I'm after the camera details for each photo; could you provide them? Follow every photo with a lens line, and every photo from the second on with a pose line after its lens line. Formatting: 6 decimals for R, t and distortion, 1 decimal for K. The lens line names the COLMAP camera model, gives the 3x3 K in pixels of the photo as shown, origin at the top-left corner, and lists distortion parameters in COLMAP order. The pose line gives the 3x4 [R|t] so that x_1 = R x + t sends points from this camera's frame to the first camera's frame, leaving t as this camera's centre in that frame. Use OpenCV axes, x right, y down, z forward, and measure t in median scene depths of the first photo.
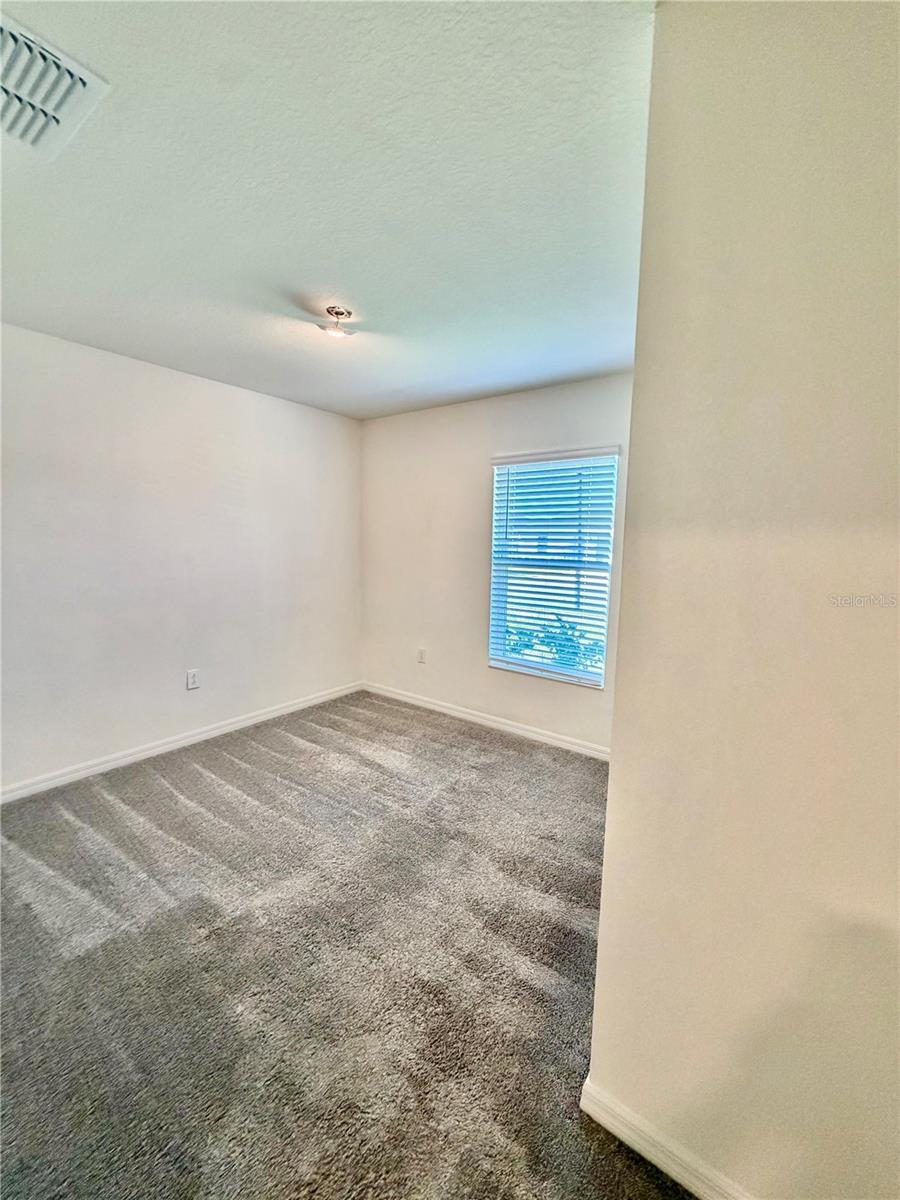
lens RADIAL K [[478.8, 0, 455.9], [0, 478.8, 602.4], [0, 0, 1]] dist [-0.008109, 0.001726]
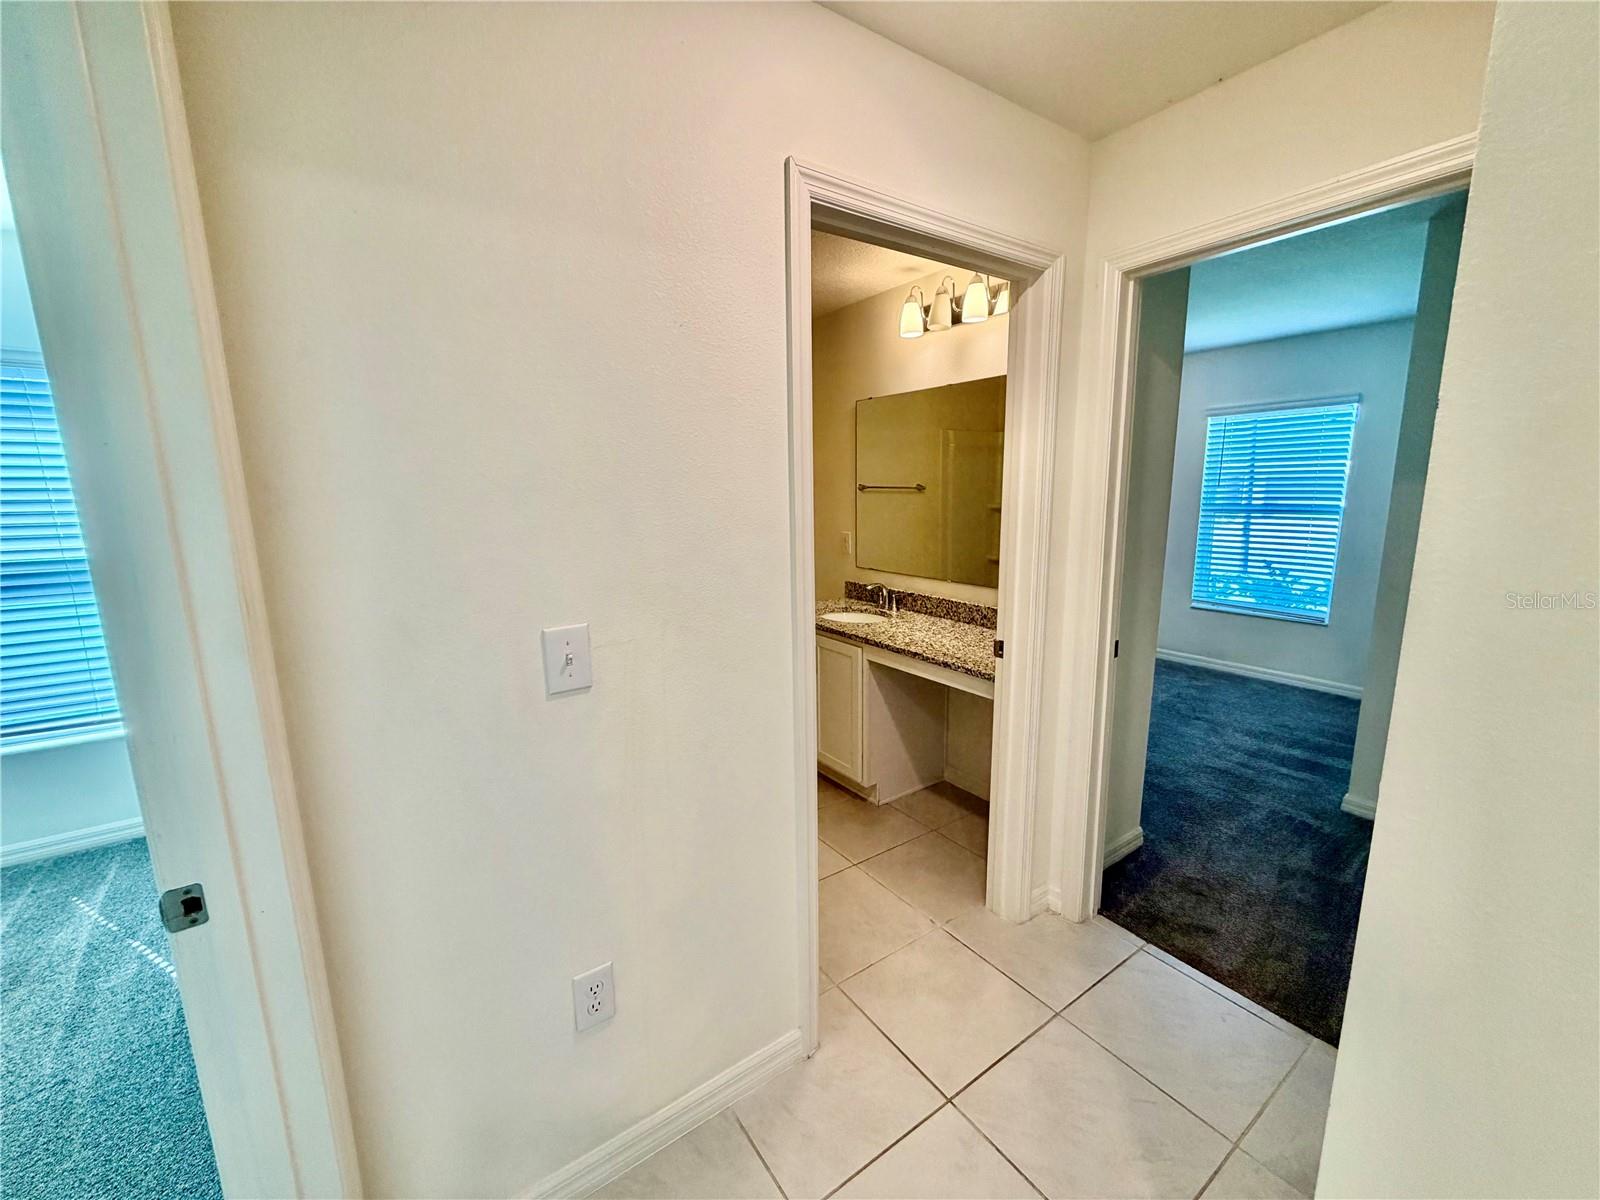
lens RADIAL K [[638.4, 0, 792.9], [0, 638.4, 598.4], [0, 0, 1]] dist [-0.008109, 0.001726]
pose [[0.942875, 0.024942, -0.332211, -0.352760], [-0.011720, 0.999060, 0.041745, 0.078209], [0.332940, -0.035467, 0.942281, -0.738228]]
